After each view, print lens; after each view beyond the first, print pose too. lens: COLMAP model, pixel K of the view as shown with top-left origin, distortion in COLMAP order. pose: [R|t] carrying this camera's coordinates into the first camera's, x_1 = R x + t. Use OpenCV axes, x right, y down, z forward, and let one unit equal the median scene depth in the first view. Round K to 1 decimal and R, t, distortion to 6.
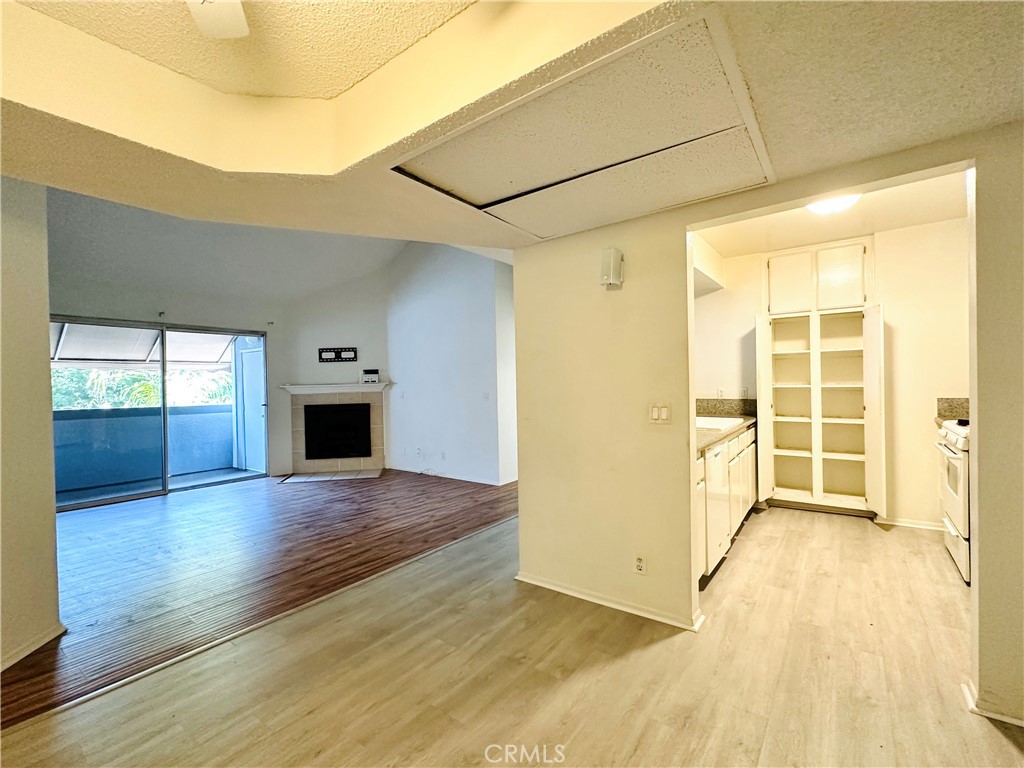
lens RADIAL K [[447.7, 0, 512.0], [0, 447.7, 384.0], [0, 0, 1]] dist [-0.012927, 0.000107]
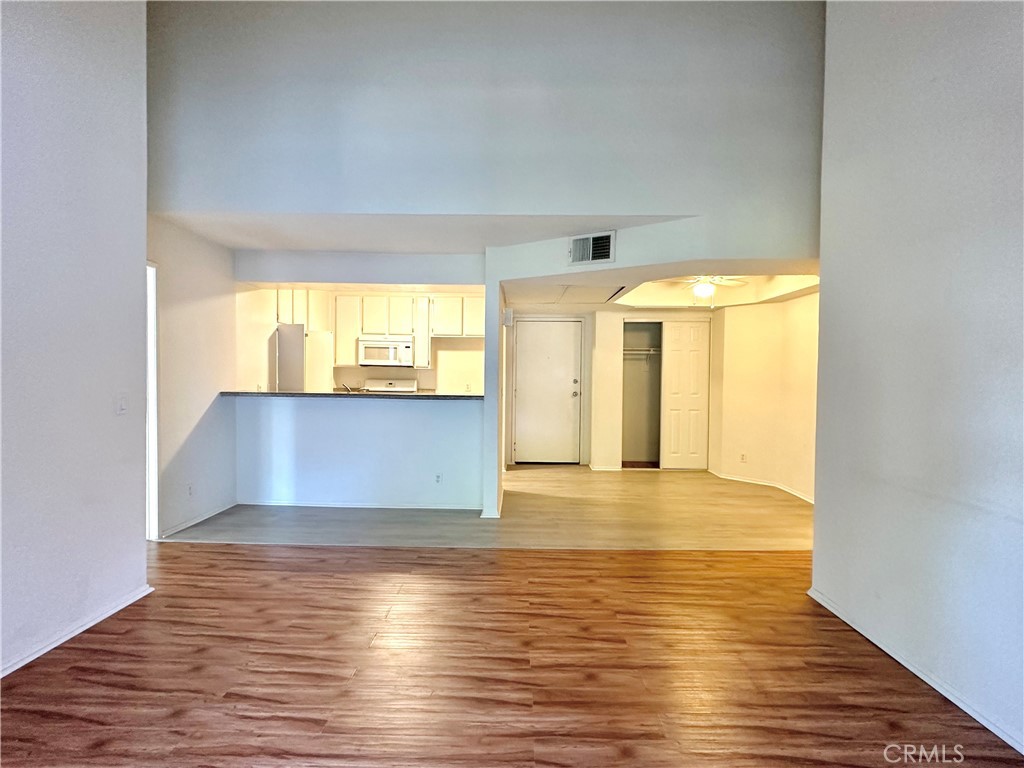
lens RADIAL K [[506.0, 0, 512.0], [0, 506.0, 384.0], [0, 0, 1]] dist [0.001133, 0.000095]
pose [[-0.587079, -0.000913, 0.809529, -1.585625], [0.001738, 0.999996, 0.002388, 0.018191], [-0.809528, 0.002809, -0.587075, 2.320486]]
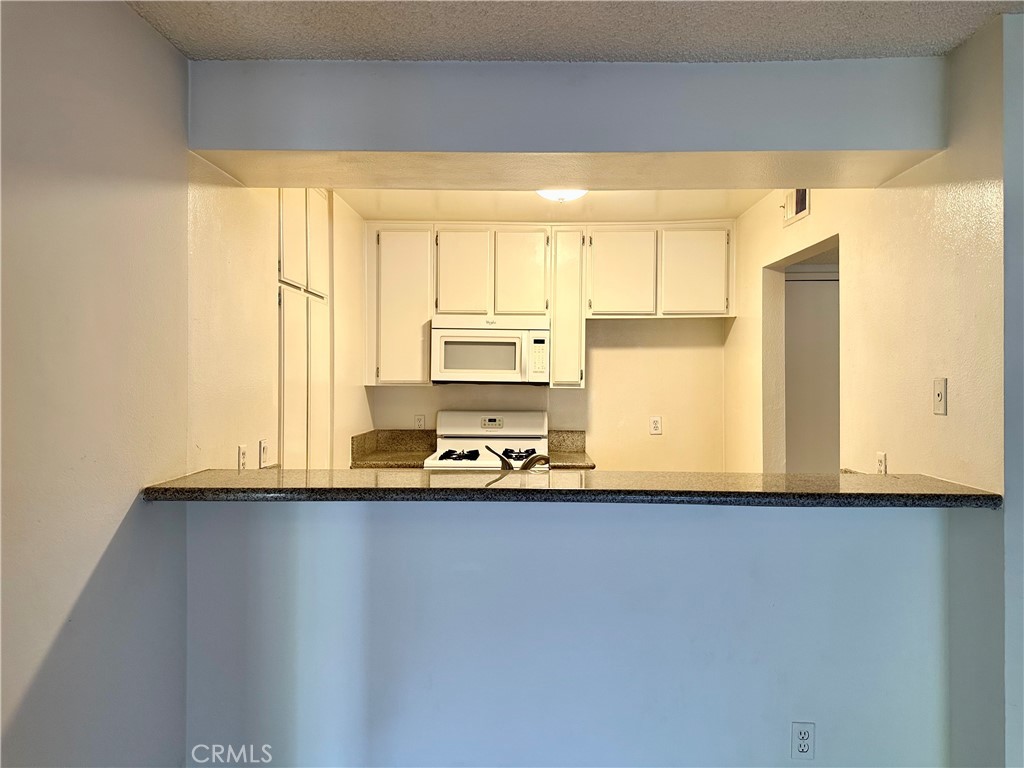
lens RADIAL K [[699.3, 0, 512.0], [0, 699.3, 384.0], [0, 0, 1]] dist [0.000150, 0.000381]
pose [[-0.579795, 0.013966, 0.814642, -0.278685], [0.010409, 0.999898, -0.009734, -0.061777], [-0.814696, 0.002836, -0.579882, 2.209851]]
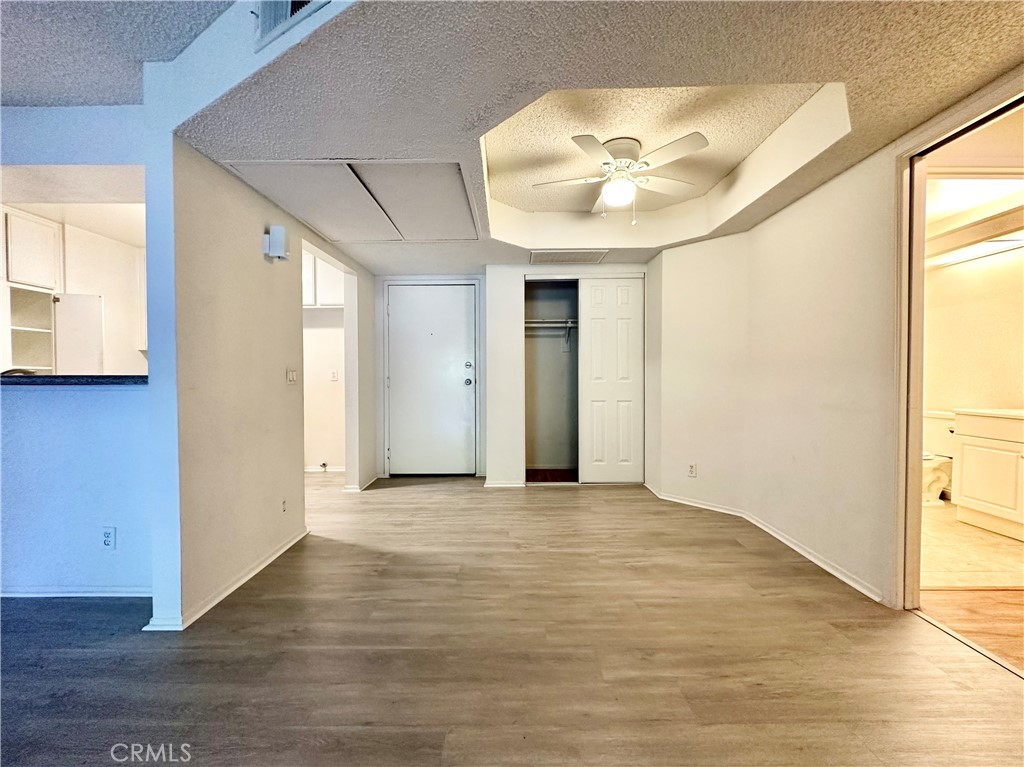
lens RADIAL K [[414.9, 0, 512.0], [0, 414.9, 383.5], [0, 0, 1]] dist [-0.000614, -0.000033]
pose [[-0.599383, 0.006658, 0.800435, -0.956196], [0.015089, 0.999882, 0.002982, 0.090681], [-0.800320, 0.013866, -0.599413, 1.189607]]
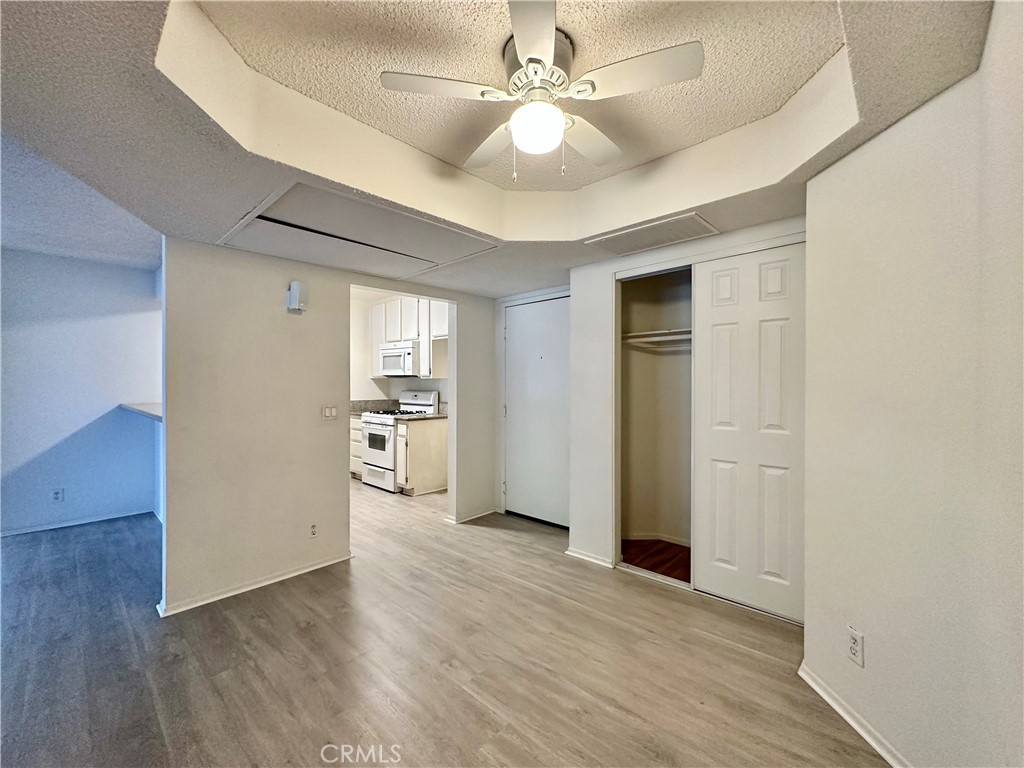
lens RADIAL K [[425.1, 0, 512.0], [0, 425.1, 384.0], [0, 0, 1]] dist [-0.001454, -0.000403]
pose [[0.105374, 0.020648, 0.994218, -0.903010], [-0.000129, 0.999785, -0.020750, 0.005834], [-0.994433, 0.002058, 0.105354, 0.300305]]
